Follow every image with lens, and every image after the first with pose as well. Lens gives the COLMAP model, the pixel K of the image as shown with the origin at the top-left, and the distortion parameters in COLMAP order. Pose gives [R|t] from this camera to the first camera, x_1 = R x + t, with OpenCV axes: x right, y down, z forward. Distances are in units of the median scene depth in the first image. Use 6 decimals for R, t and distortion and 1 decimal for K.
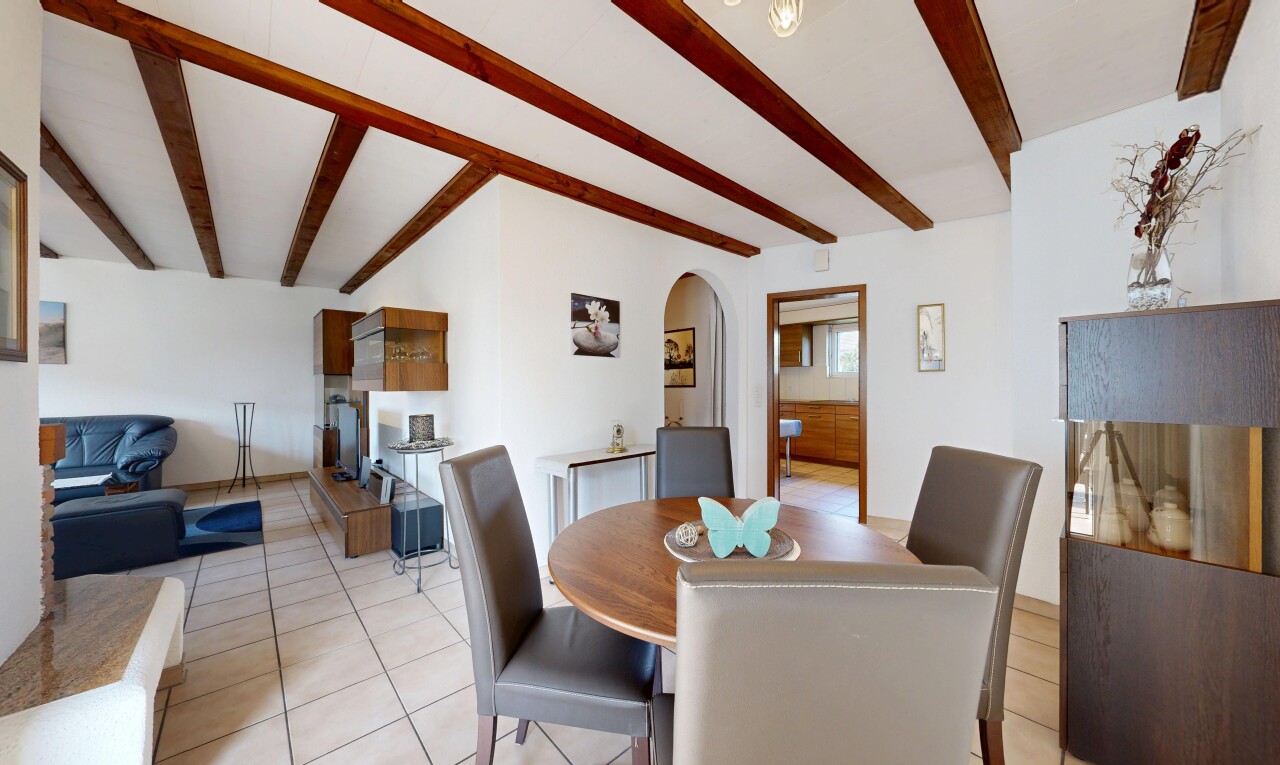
lens RADIAL K [[428.8, 0, 640.1], [0, 428.8, 382.5], [0, 0, 1]] dist [0.000308, -0.000063]
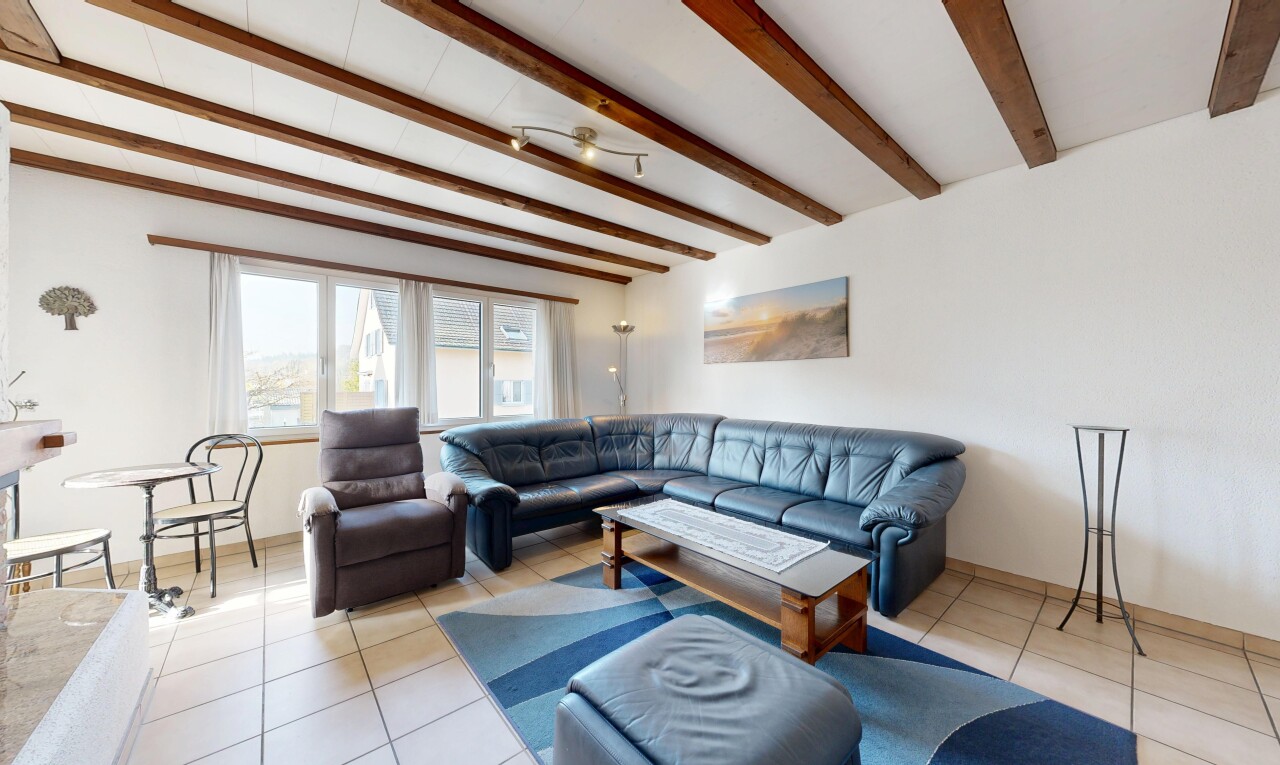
lens RADIAL K [[428.8, 0, 634.9], [0, 428.8, 384.7], [0, 0, 1]] dist [0.000308, -0.000063]
pose [[-0.031997, 0.005162, -0.999475, -0.566896], [0.001518, 0.999986, 0.005116, 0.002538], [0.999487, -0.001354, -0.032005, 0.648851]]
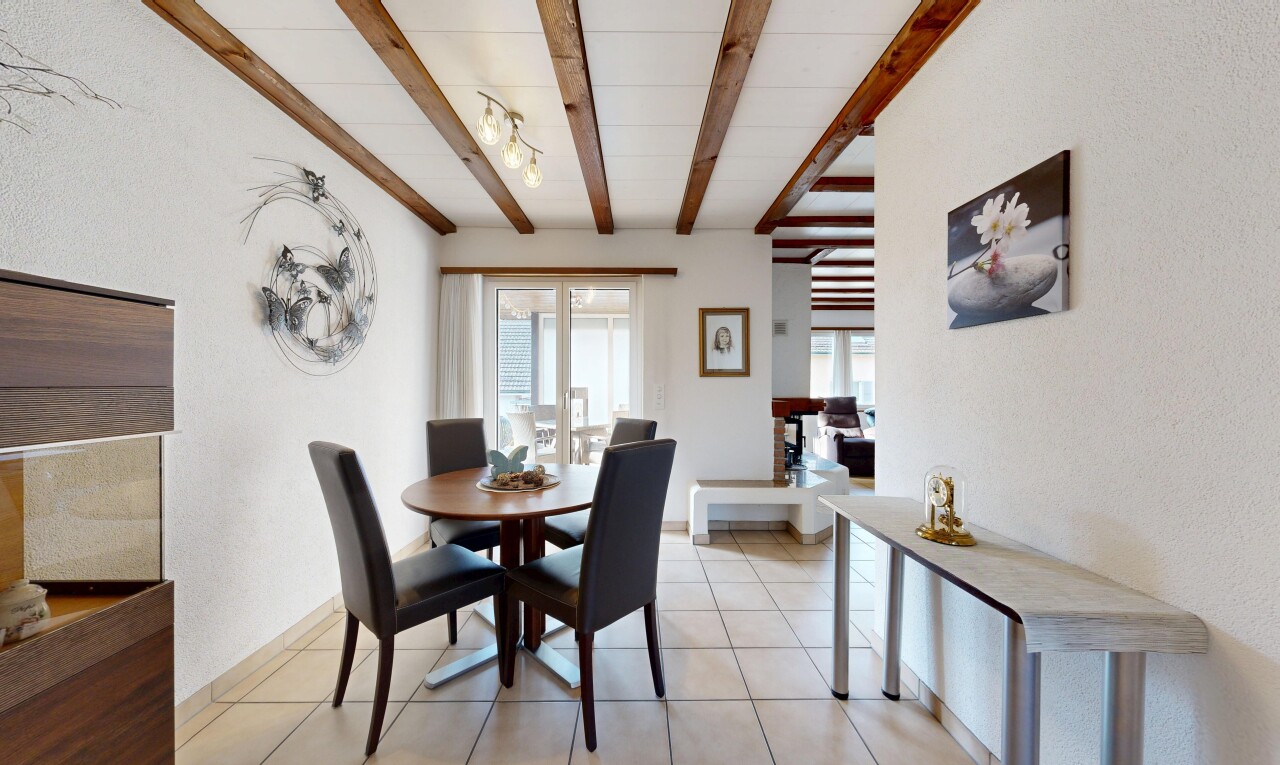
lens RADIAL K [[428.8, 0, 638.9], [0, 428.8, 384.5], [0, 0, 1]] dist [0.000308, -0.000063]
pose [[-0.669912, 0.000382, -0.742440, 0.318211], [0.000979, 0.999999, -0.000369, 0.002102], [0.742440, -0.000974, -0.669912, 0.693436]]
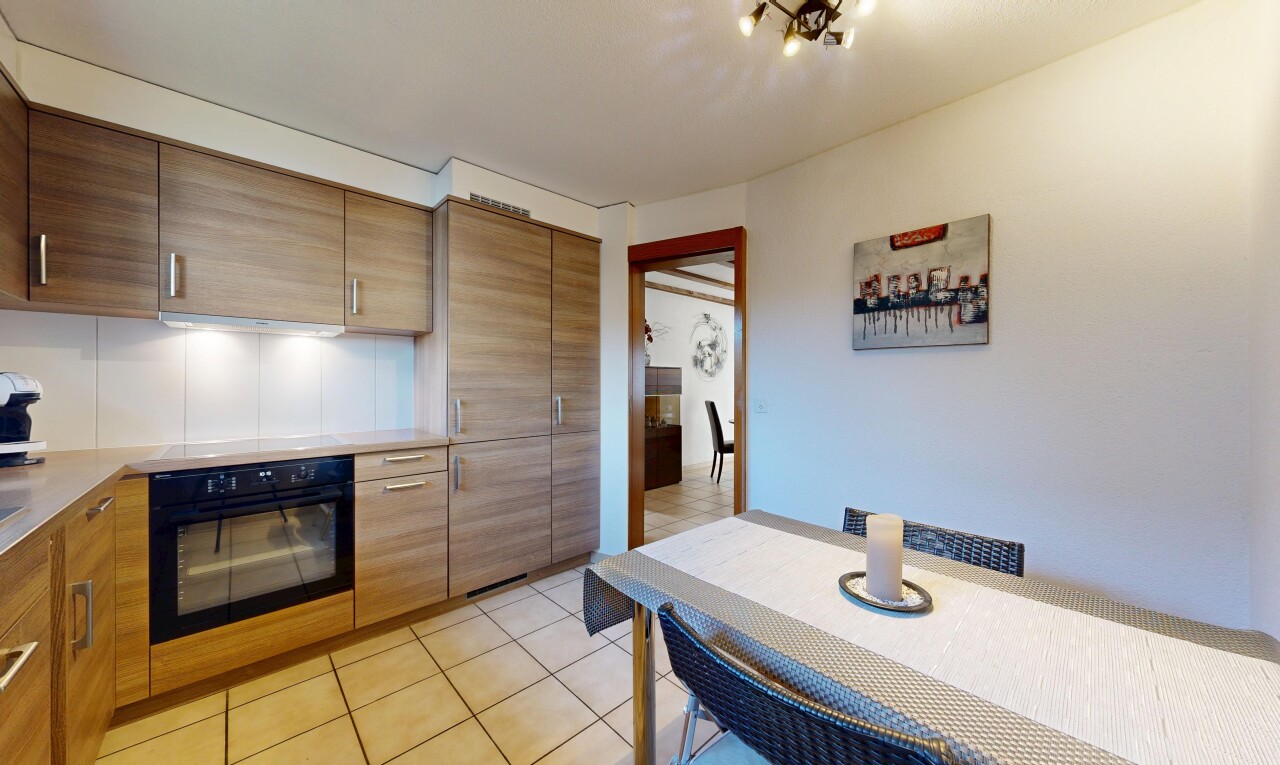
lens RADIAL K [[428.8, 0, 640.4], [0, 428.8, 385.1], [0, 0, 1]] dist [0.000308, -0.000063]
pose [[-0.999939, 0.003728, -0.010445, 0.444766], [0.003748, 0.999991, -0.001846, 0.004273], [0.010438, -0.001885, -0.999944, 1.543065]]
